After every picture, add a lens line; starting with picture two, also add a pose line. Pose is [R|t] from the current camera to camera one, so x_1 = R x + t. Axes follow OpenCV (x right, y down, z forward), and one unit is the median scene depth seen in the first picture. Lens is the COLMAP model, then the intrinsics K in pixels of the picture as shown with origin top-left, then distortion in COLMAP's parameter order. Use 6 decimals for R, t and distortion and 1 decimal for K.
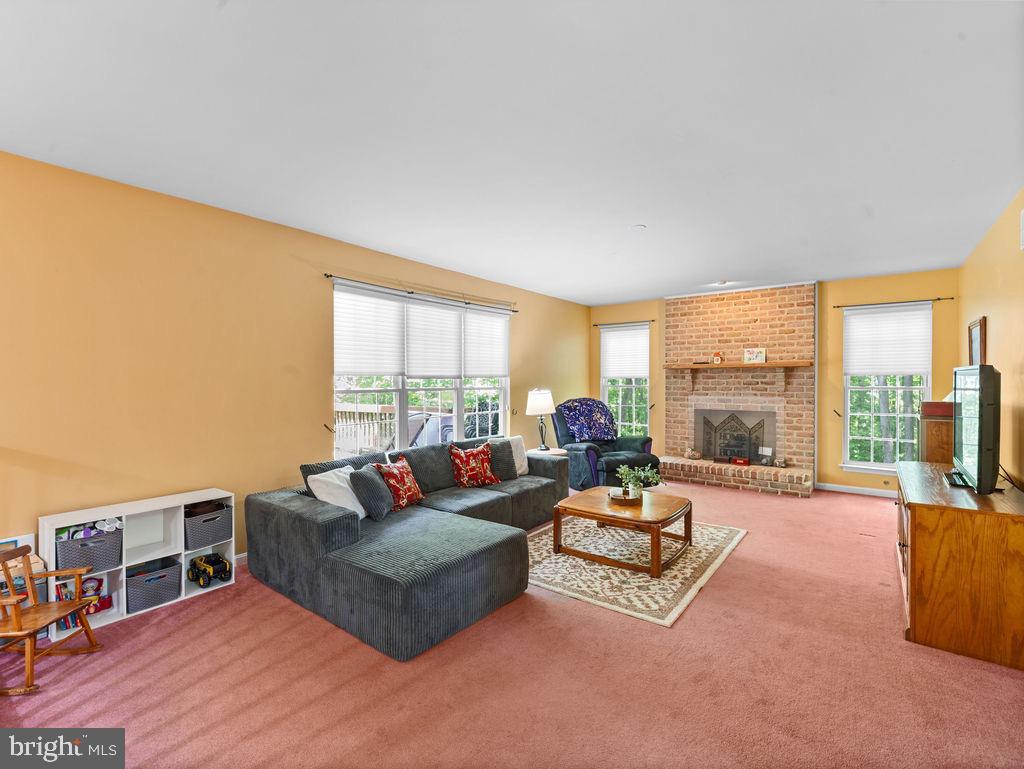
lens RADIAL K [[475.1, 0, 508.9], [0, 475.1, 387.1], [0, 0, 1]] dist [0.000882, -0.002591]
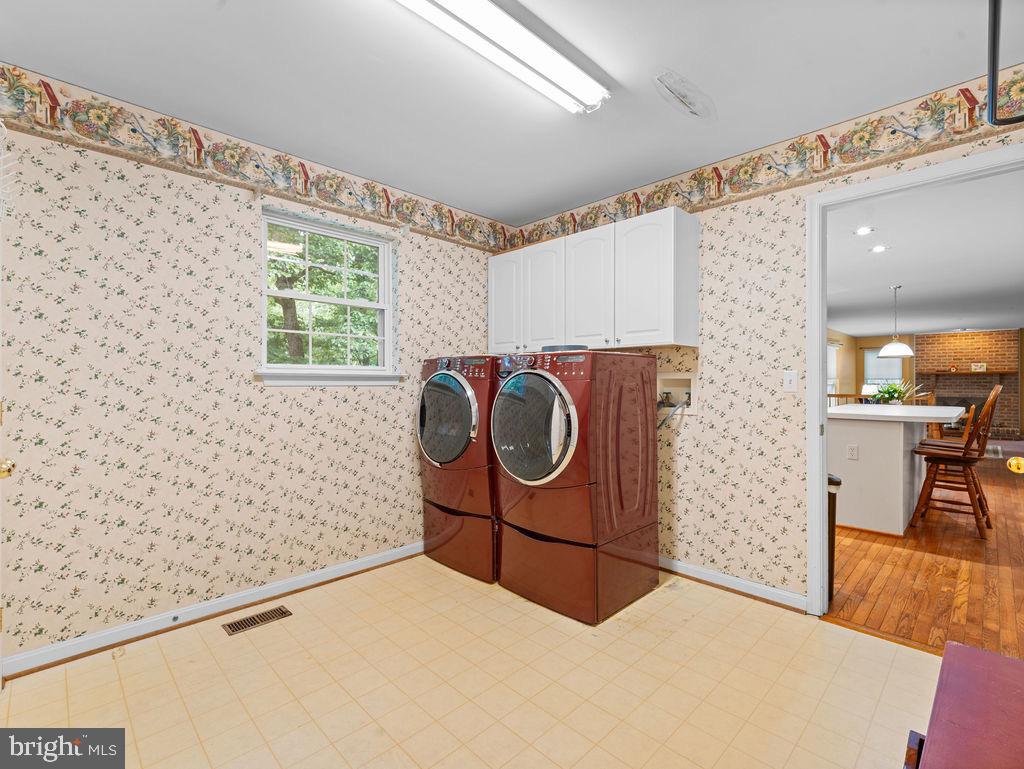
lens RADIAL K [[475.1, 0, 513.2], [0, 475.1, 385.8], [0, 0, 1]] dist [0.000882, -0.002591]
pose [[0.992365, 0.005933, -0.123194, -1.105146], [-0.006047, 0.999982, -0.000550, 0.018011], [0.123189, 0.001291, 0.992382, -1.100812]]
